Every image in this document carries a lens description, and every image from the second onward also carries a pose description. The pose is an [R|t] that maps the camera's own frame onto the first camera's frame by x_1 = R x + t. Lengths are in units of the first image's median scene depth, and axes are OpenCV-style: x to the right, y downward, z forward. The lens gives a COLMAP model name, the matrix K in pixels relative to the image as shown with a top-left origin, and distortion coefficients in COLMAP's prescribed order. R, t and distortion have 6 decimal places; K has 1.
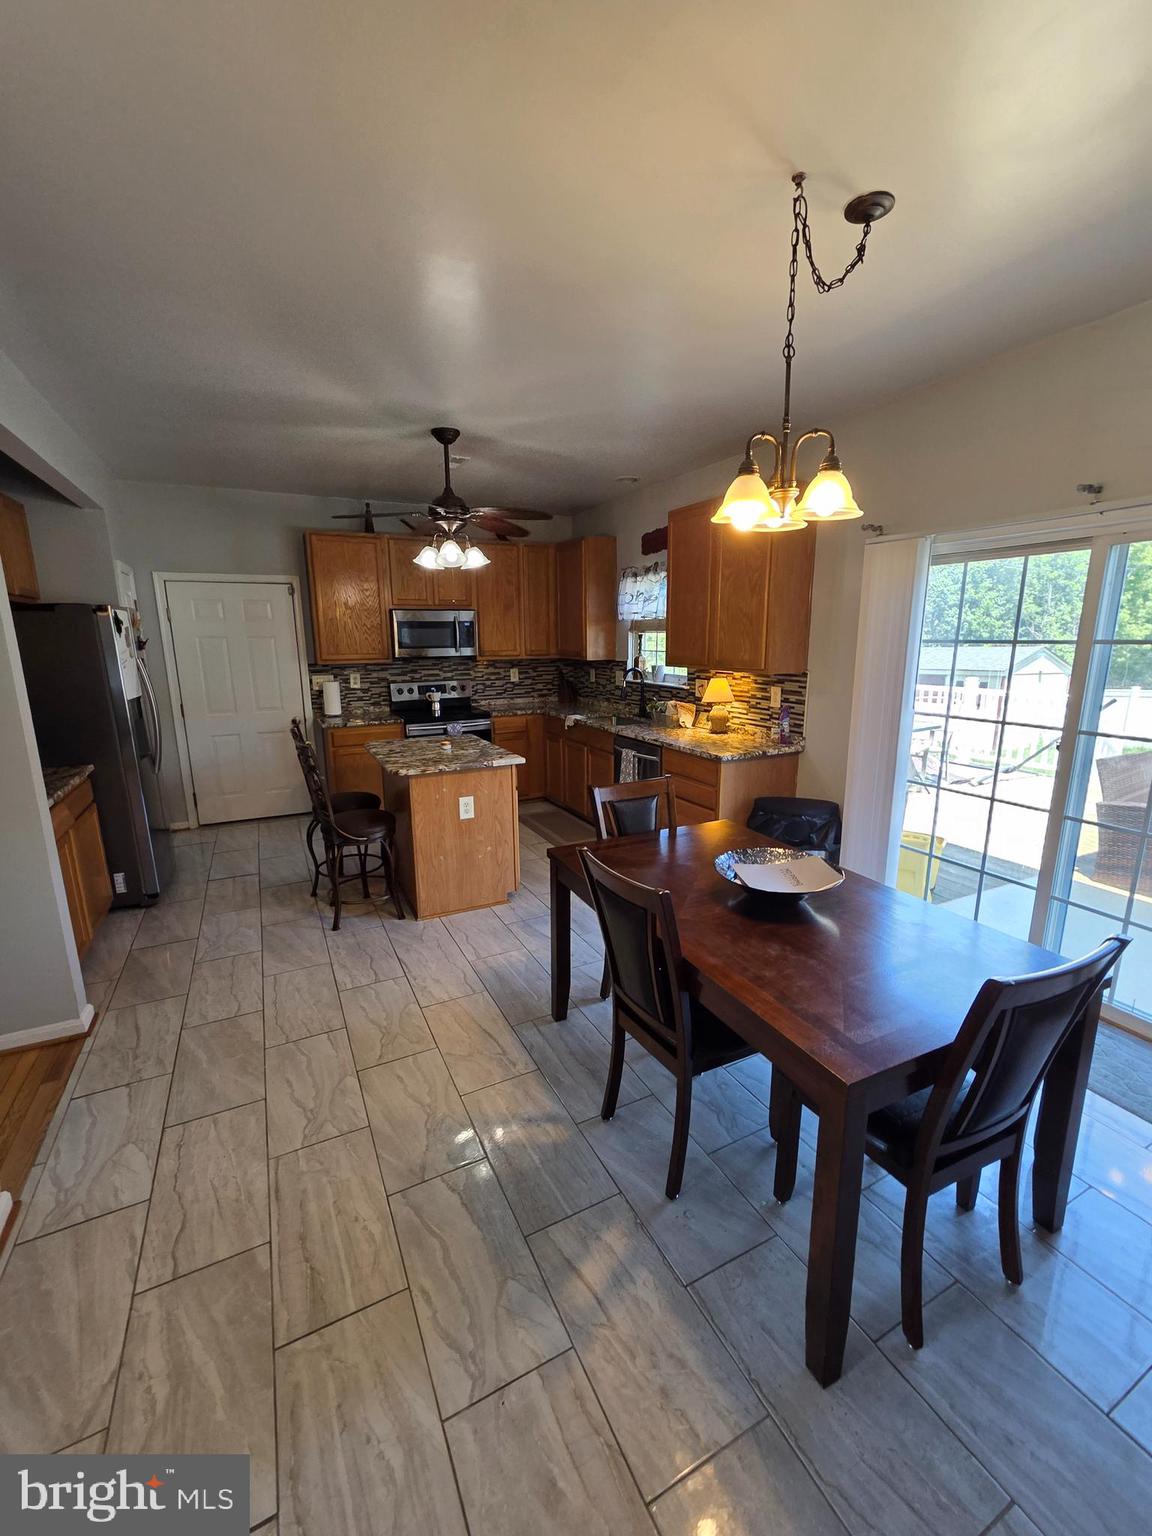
lens RADIAL K [[624.4, 0, 574.6], [0, 624.4, 774.8], [0, 0, 1]] dist [0.002656, 0.000999]
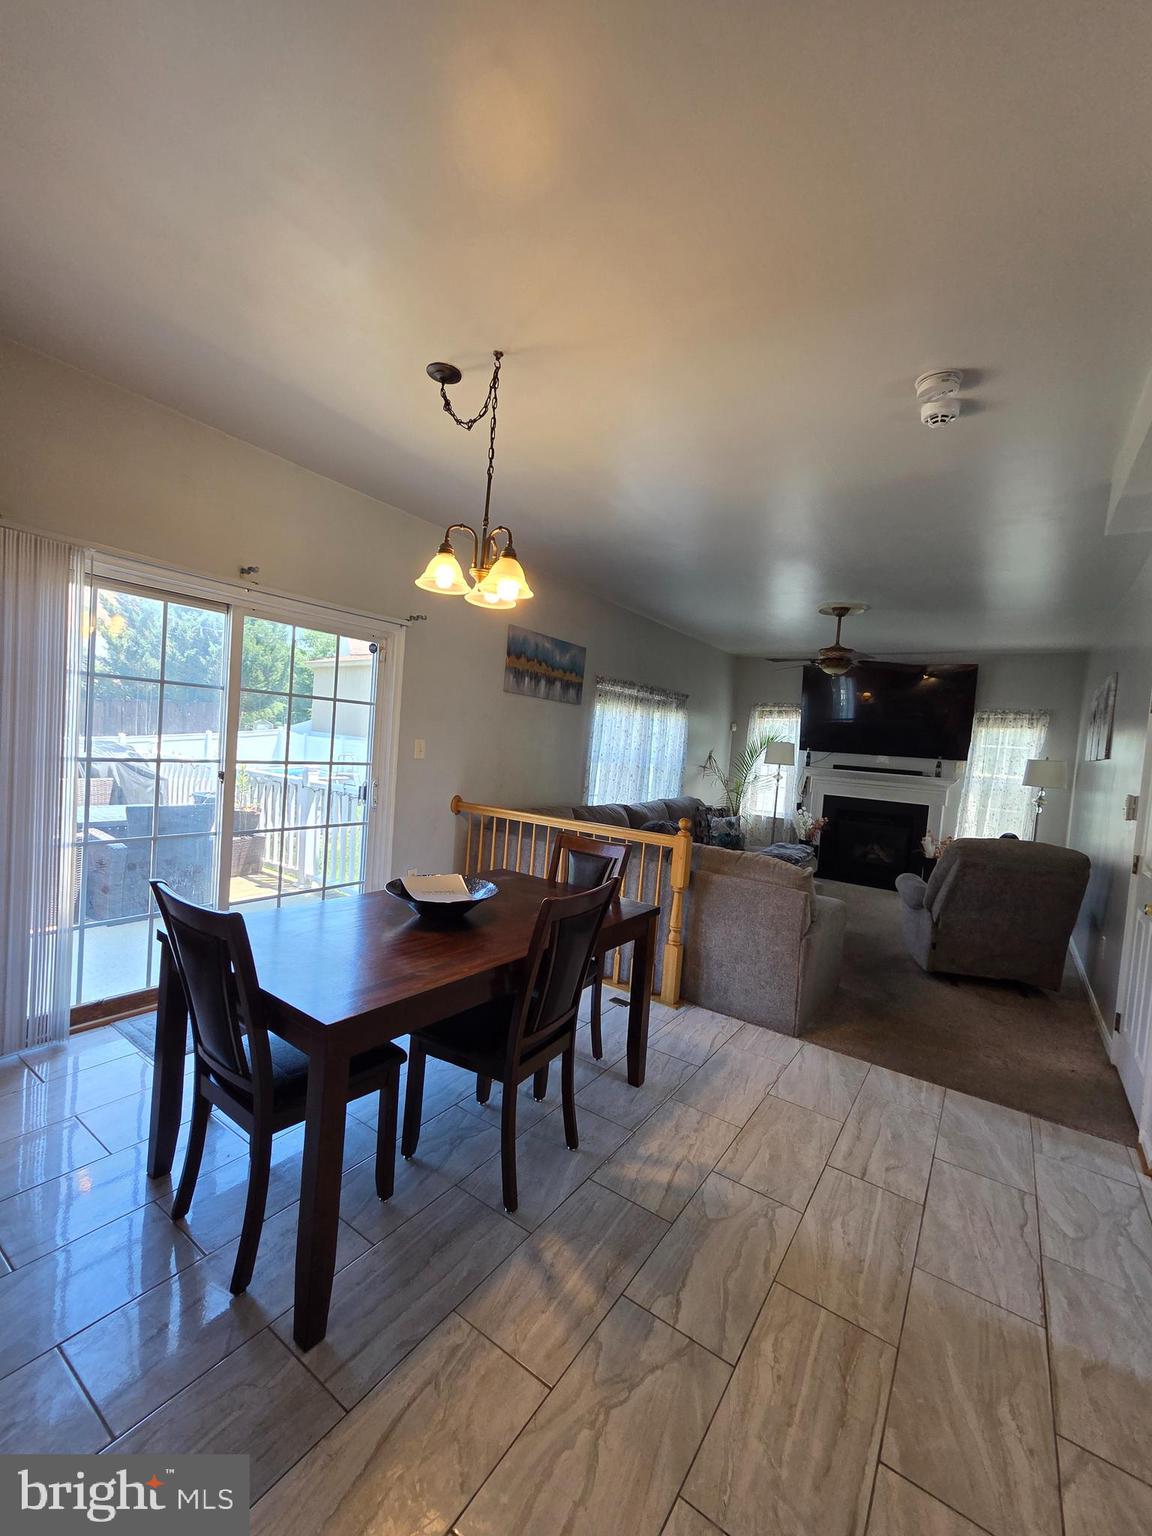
lens RADIAL K [[624.4, 0, 586.9], [0, 624.4, 774.0], [0, 0, 1]] dist [0.002656, 0.000999]
pose [[-0.488144, -0.076913, 0.869367, -0.732714], [0.118725, 0.980998, 0.153453, -0.185931], [-0.864650, 0.178123, -0.469737, 1.218212]]
